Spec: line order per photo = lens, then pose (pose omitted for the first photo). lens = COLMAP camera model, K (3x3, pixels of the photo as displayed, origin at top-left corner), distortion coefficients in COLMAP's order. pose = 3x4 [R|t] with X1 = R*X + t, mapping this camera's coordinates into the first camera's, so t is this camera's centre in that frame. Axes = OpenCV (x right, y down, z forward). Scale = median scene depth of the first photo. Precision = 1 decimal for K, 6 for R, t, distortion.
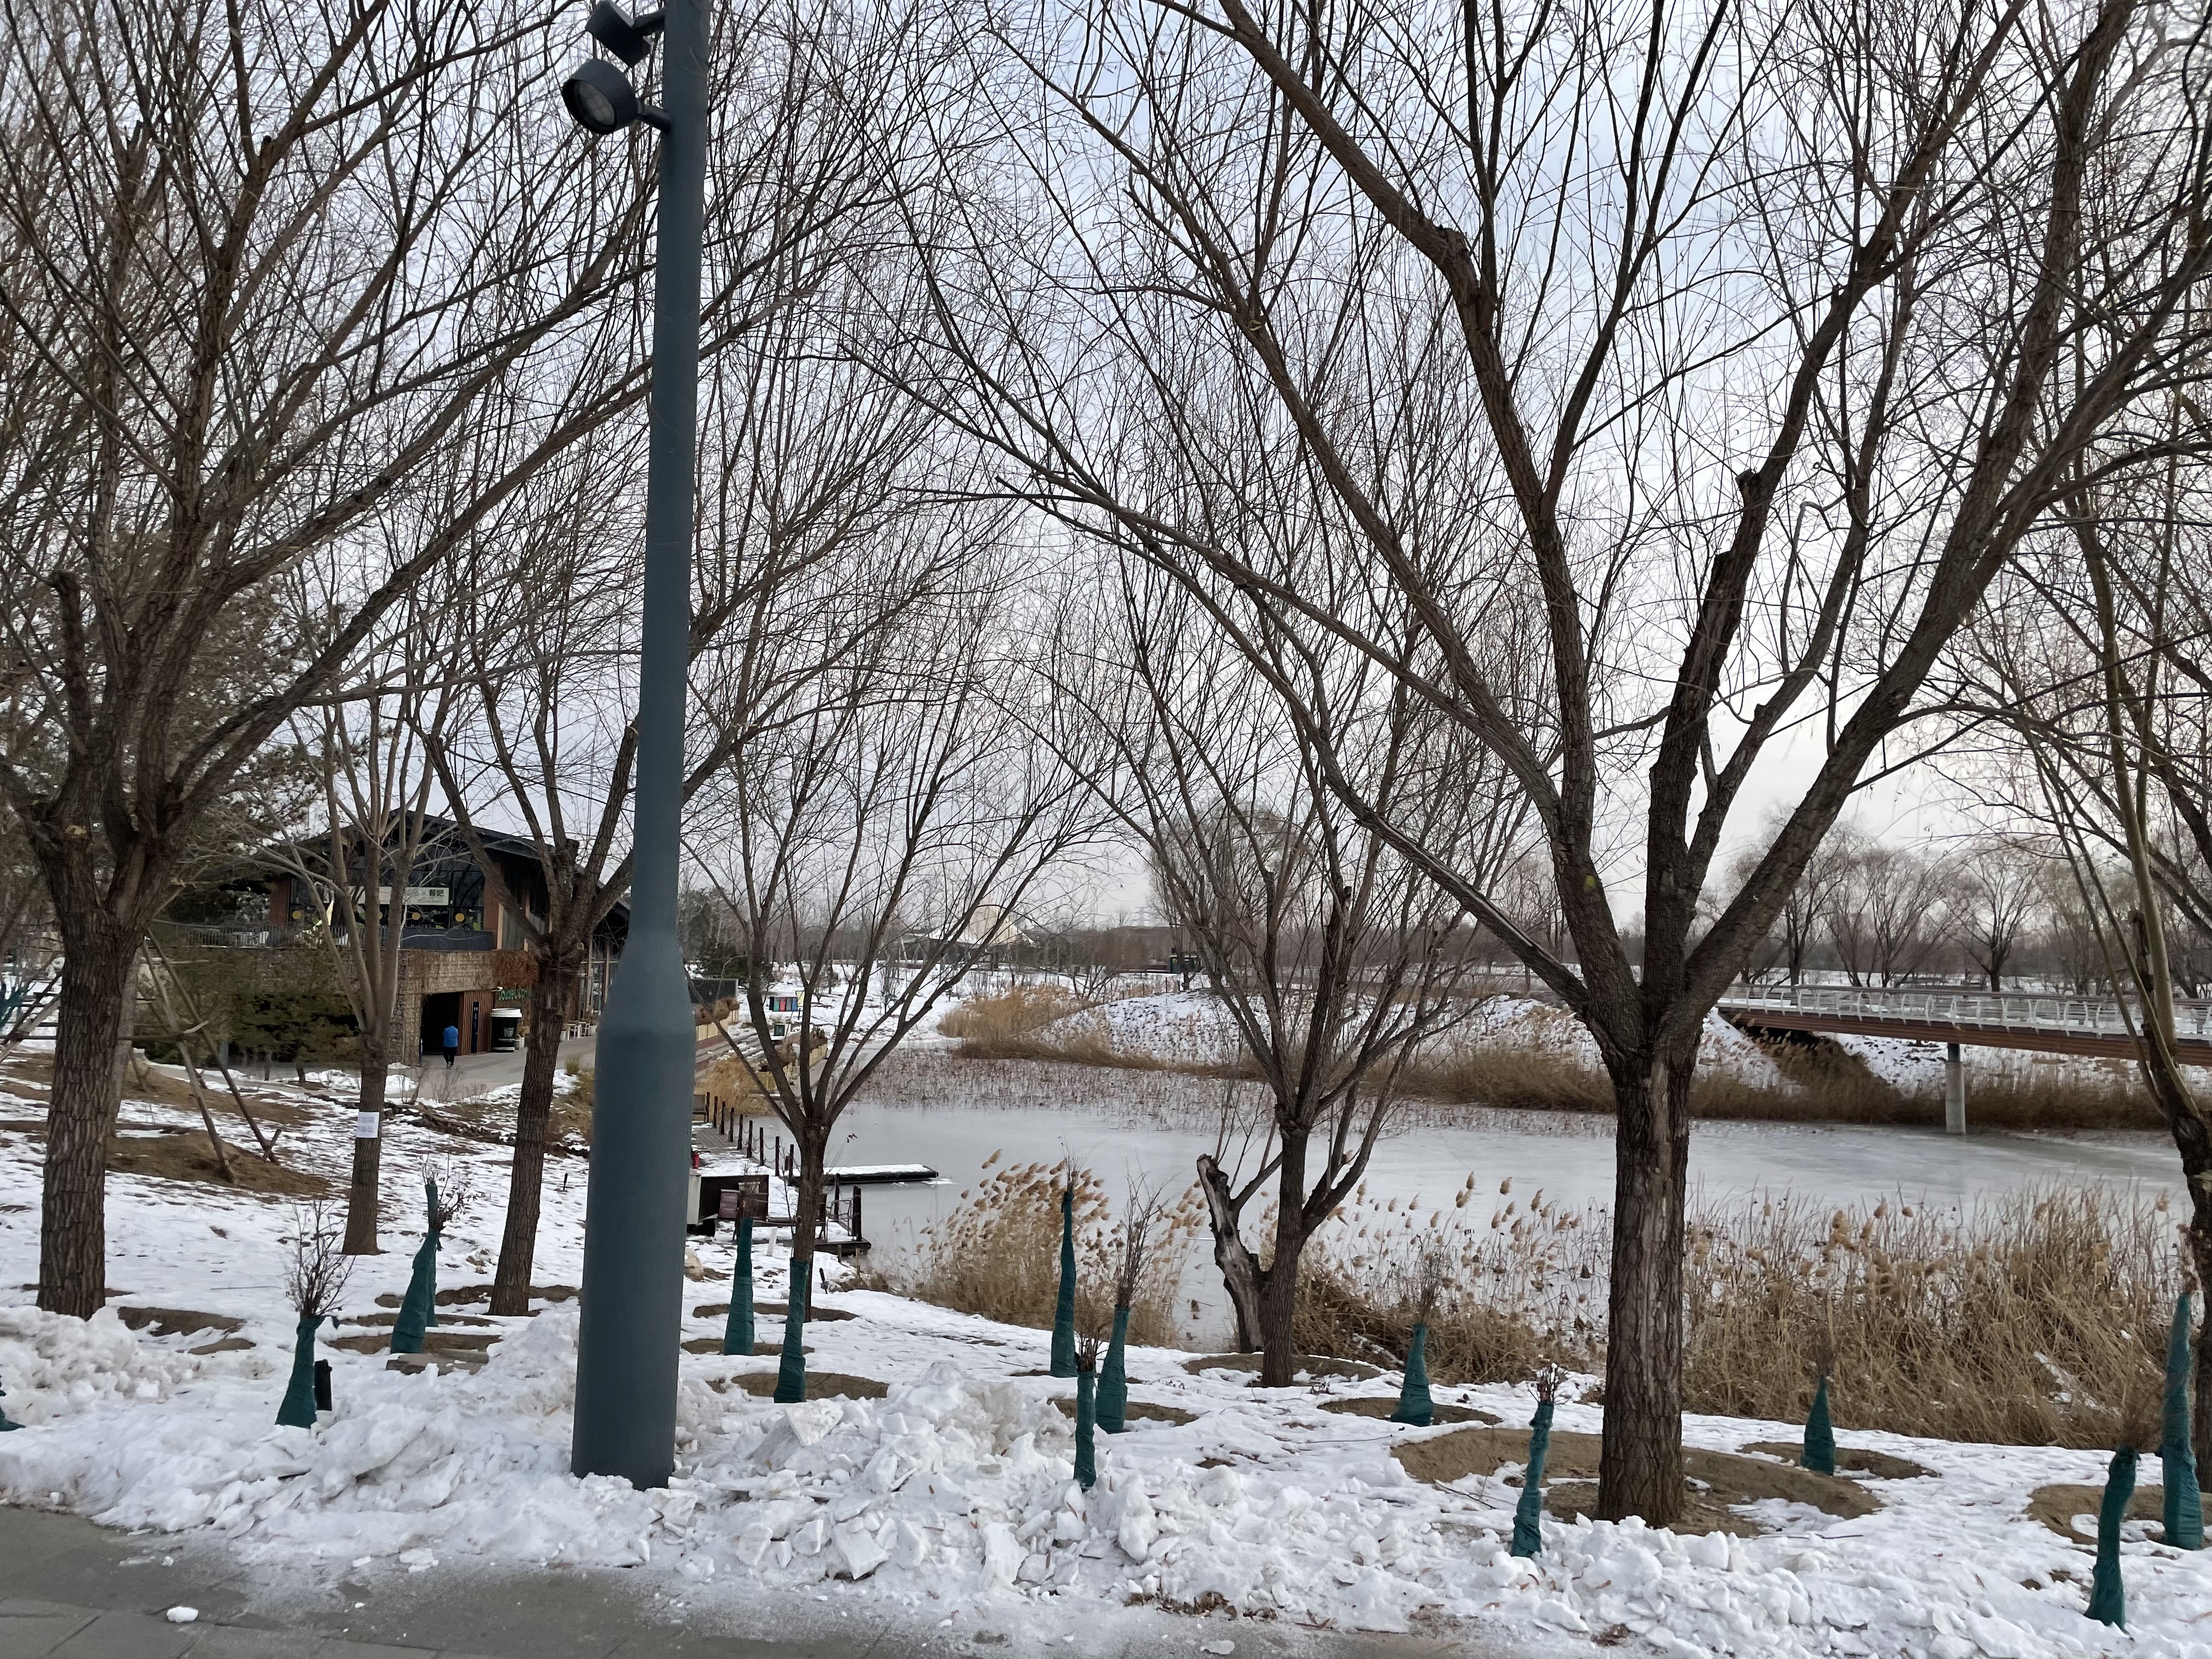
lens RADIAL K [[1691.2, 0, 1106.0], [0, 1691.2, 829.5], [0, 0, 1]] dist [0.078095, -0.089953]
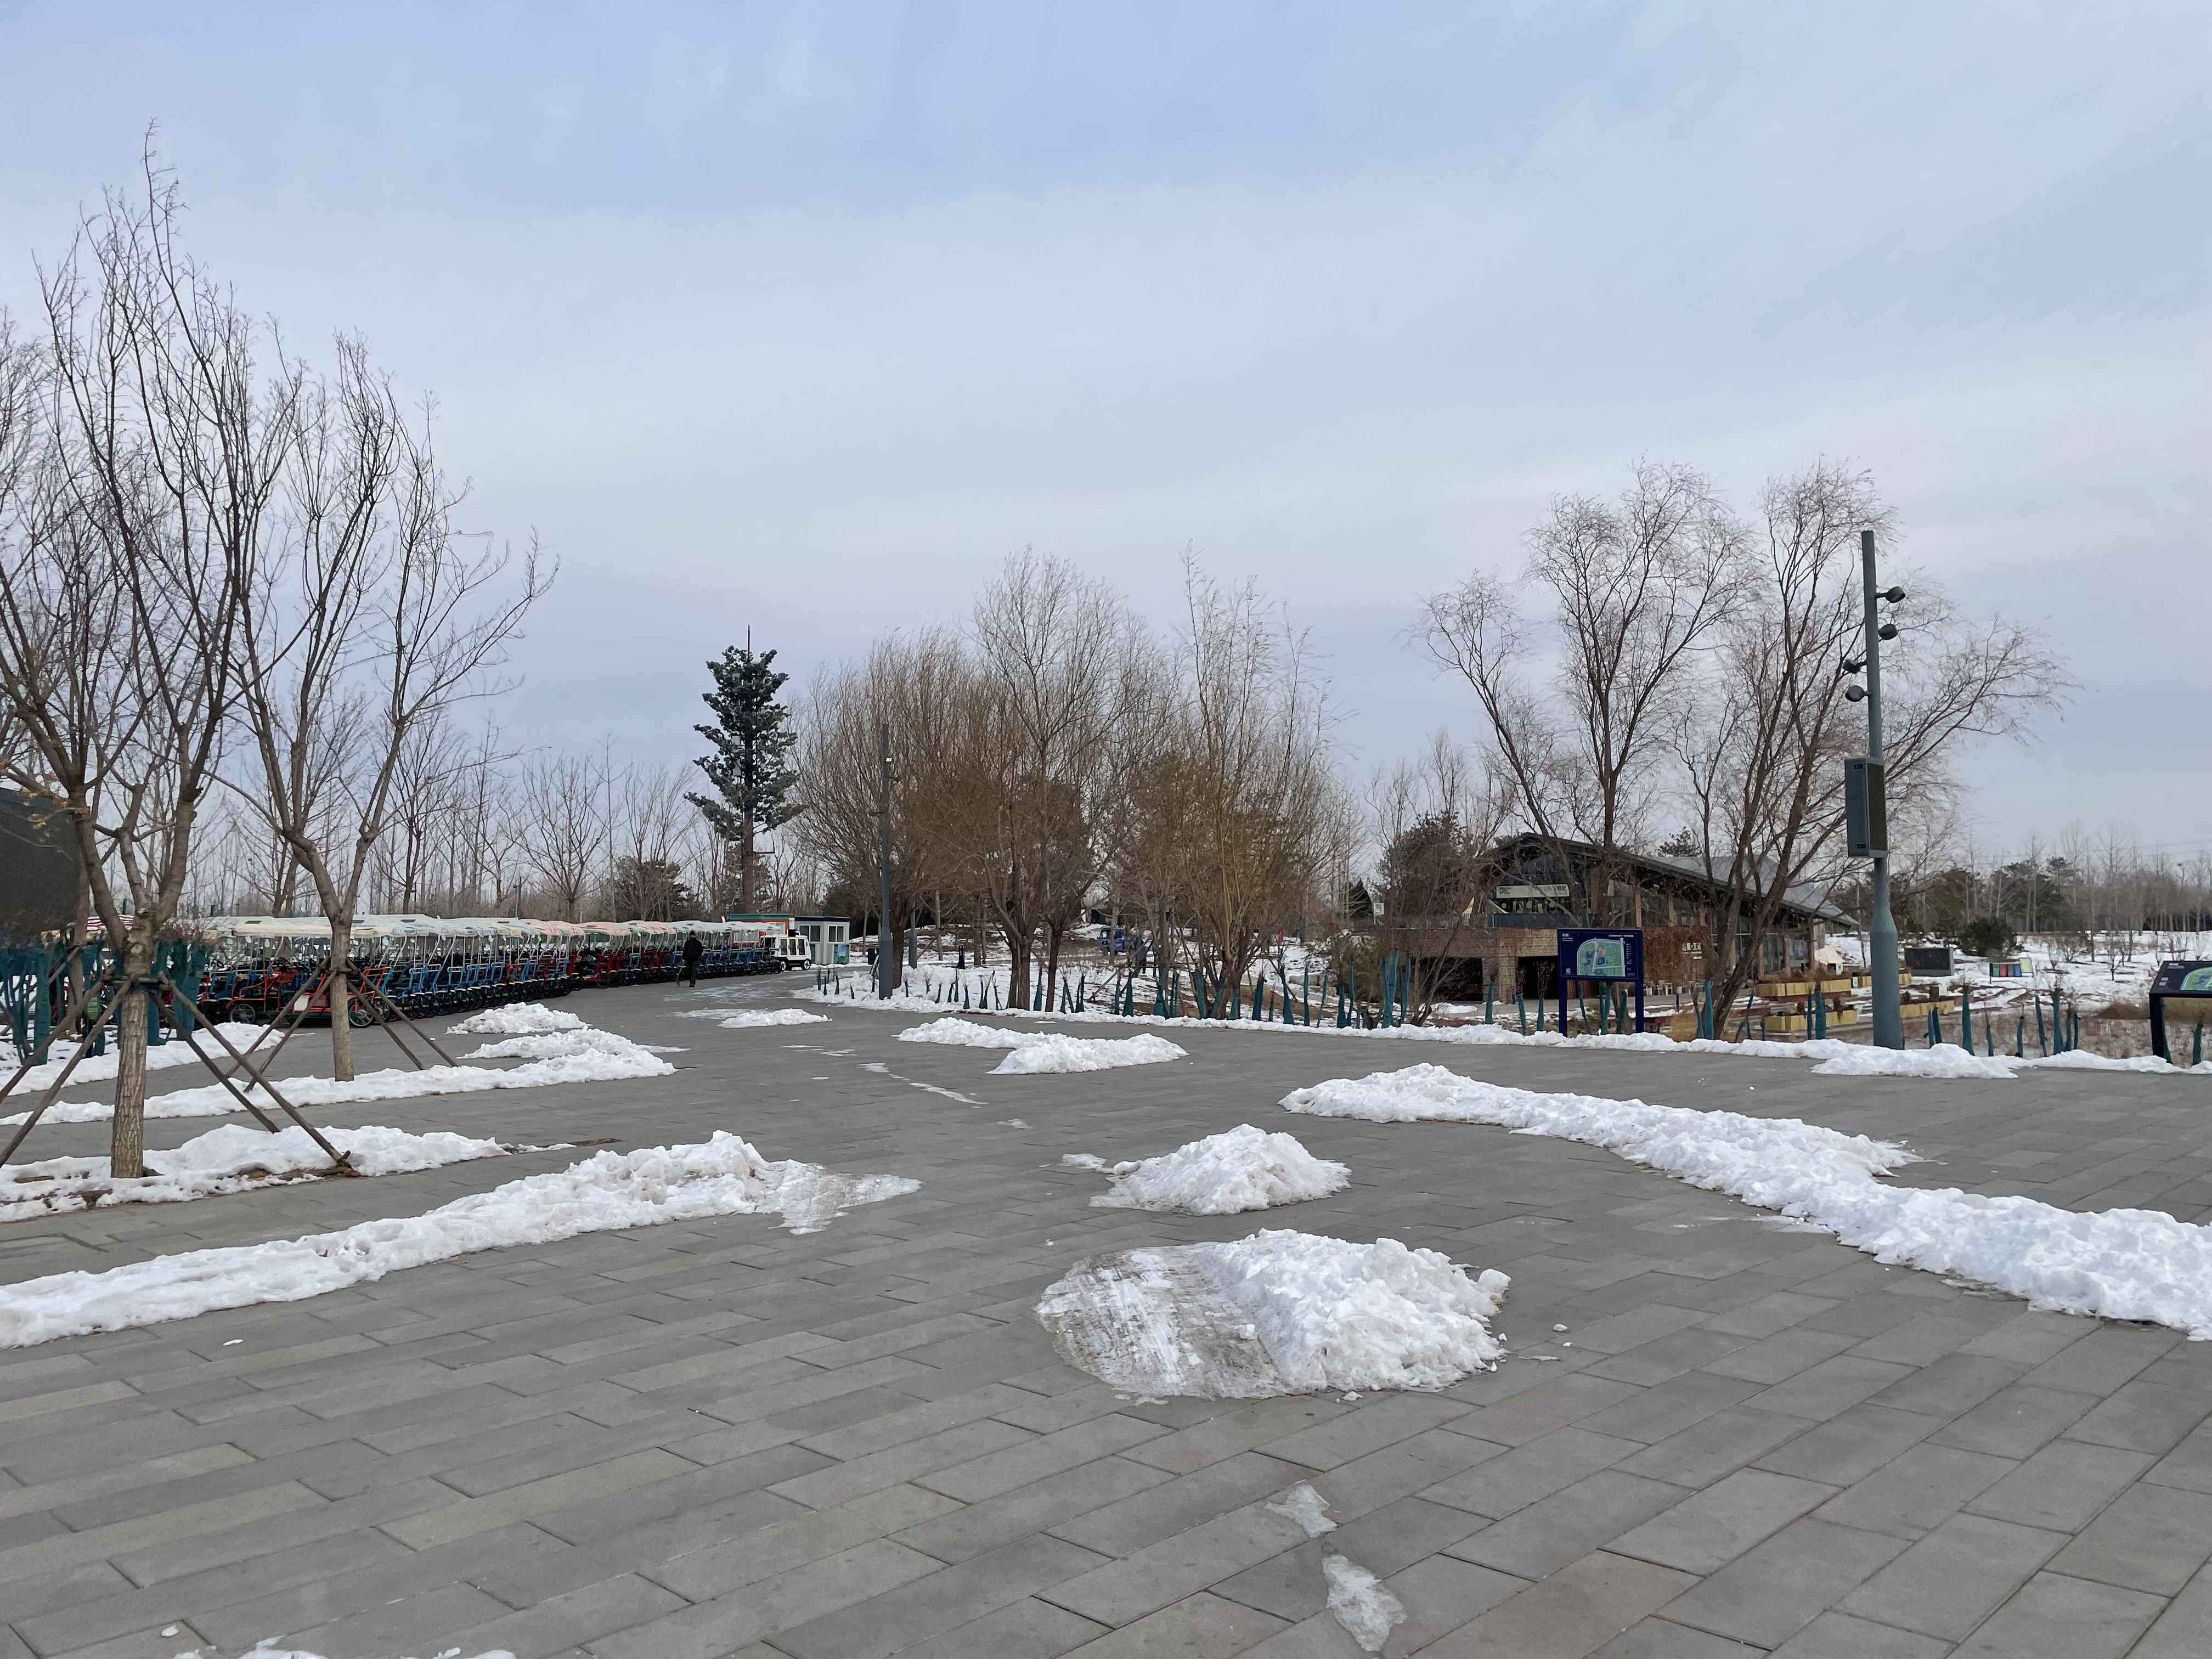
lens RADIAL K [[1691.2, 0, 1106.0], [0, 1691.2, 829.5], [0, 0, 1]] dist [0.078095, -0.089953]
pose [[0.644592, -0.074990, -0.760840, 0.926574], [0.083340, 0.996140, -0.027576, -0.009743], [0.759971, -0.045633, 0.648353, -0.450283]]
